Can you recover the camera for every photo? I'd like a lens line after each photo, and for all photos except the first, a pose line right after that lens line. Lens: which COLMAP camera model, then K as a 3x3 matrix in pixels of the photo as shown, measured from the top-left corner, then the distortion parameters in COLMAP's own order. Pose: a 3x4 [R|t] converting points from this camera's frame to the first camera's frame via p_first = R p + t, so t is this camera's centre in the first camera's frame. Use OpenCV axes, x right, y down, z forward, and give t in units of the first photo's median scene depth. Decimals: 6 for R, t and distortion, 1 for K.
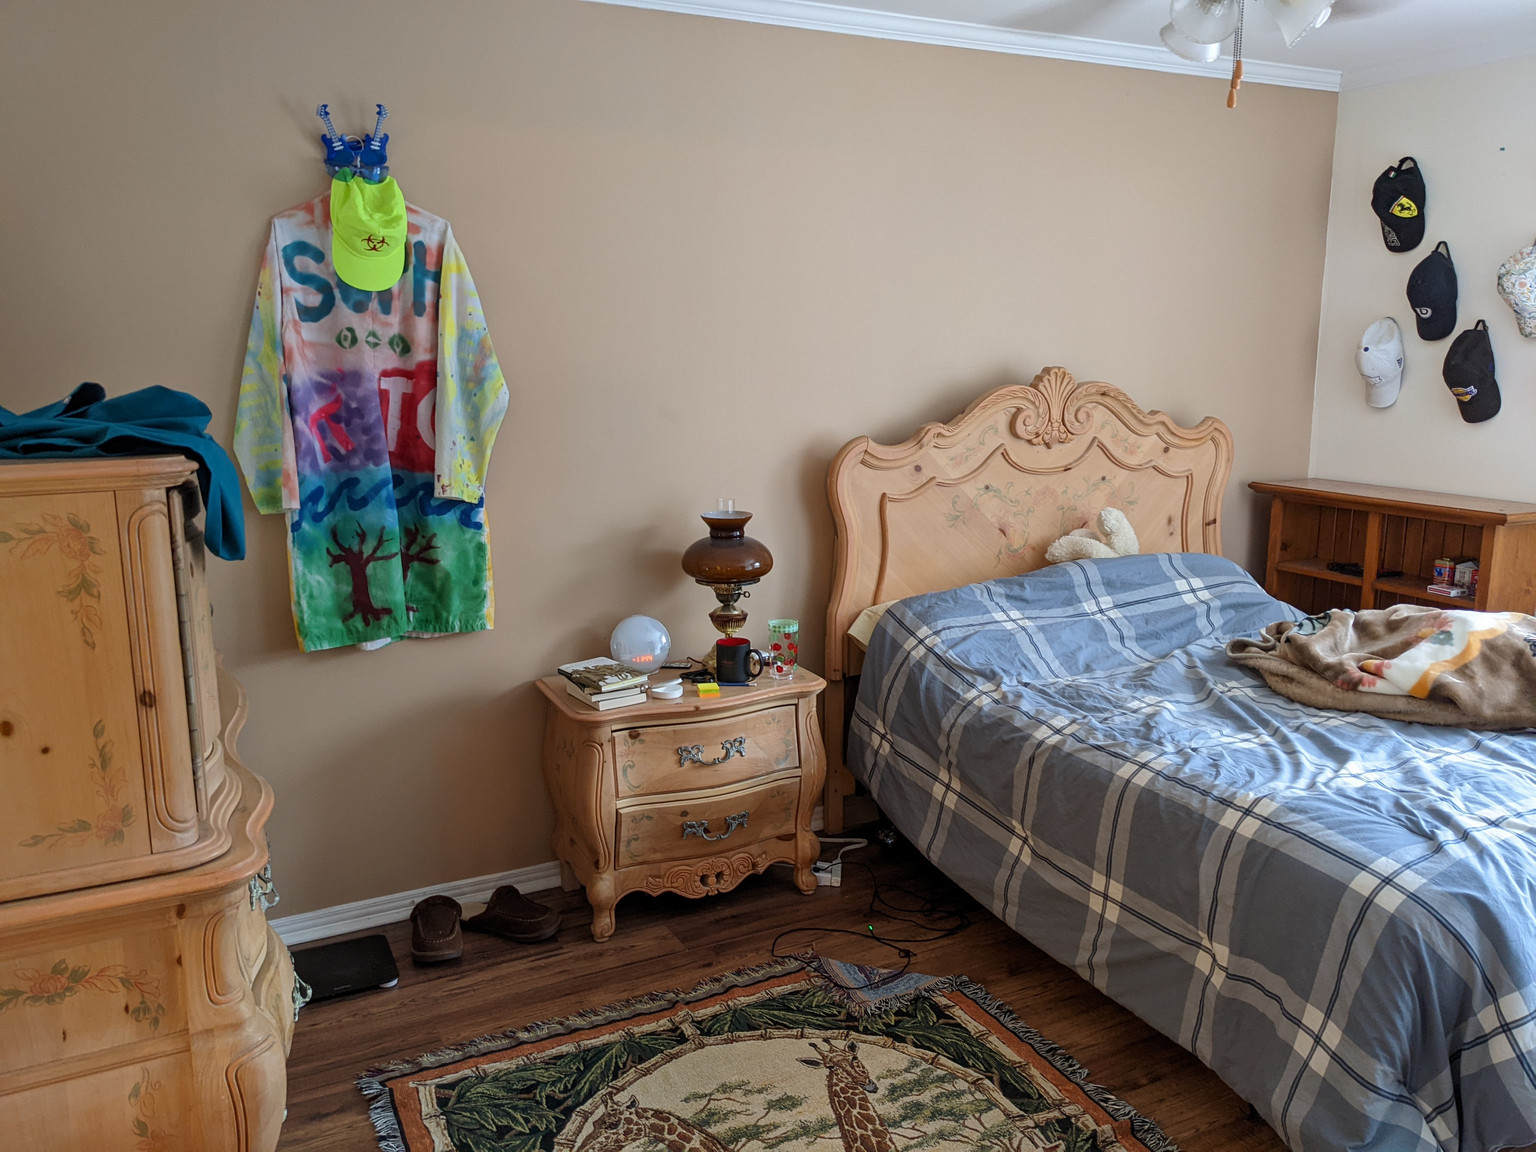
lens RADIAL K [[1230.5, 0, 761.1], [0, 1230.5, 577.7], [0, 0, 1]] dist [0.077060, -0.131414]
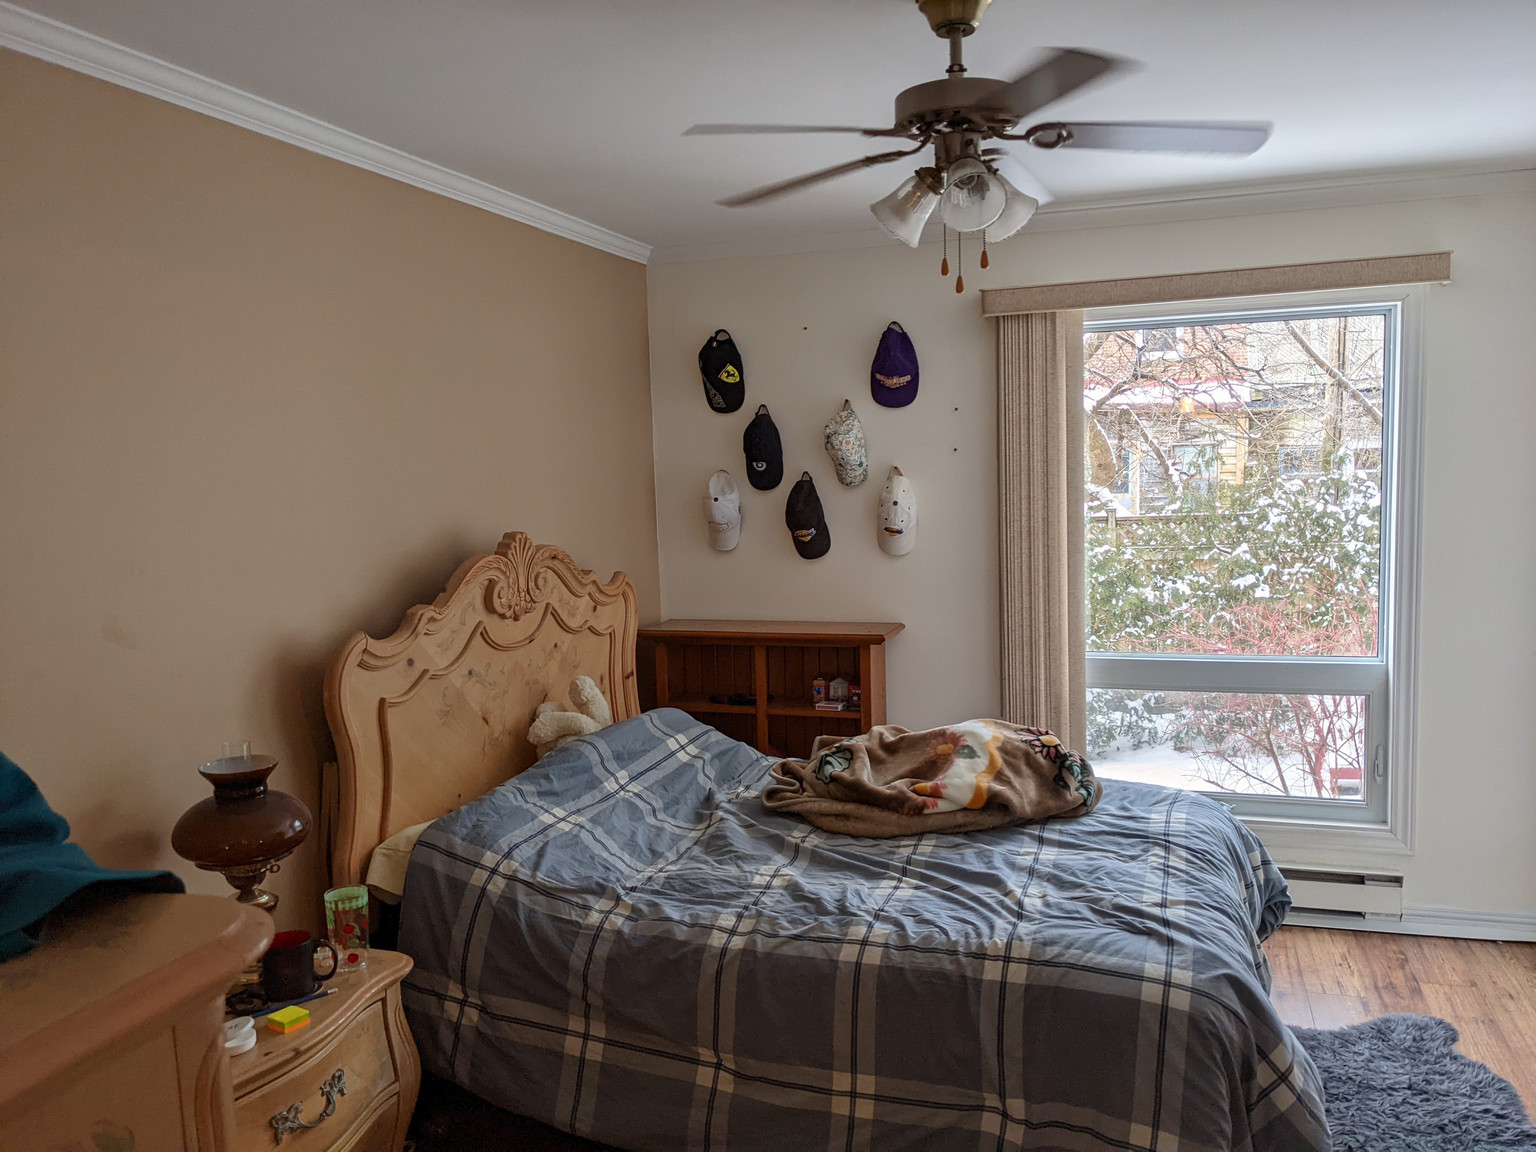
lens RADIAL K [[1230.5, 0, 761.1], [0, 1230.5, 577.7], [0, 0, 1]] dist [0.077060, -0.131414]
pose [[0.691738, -0.085280, 0.717095, -0.335613], [0.158747, 0.986670, -0.035794, -0.086775], [-0.704484, 0.138597, 0.696056, 0.278059]]
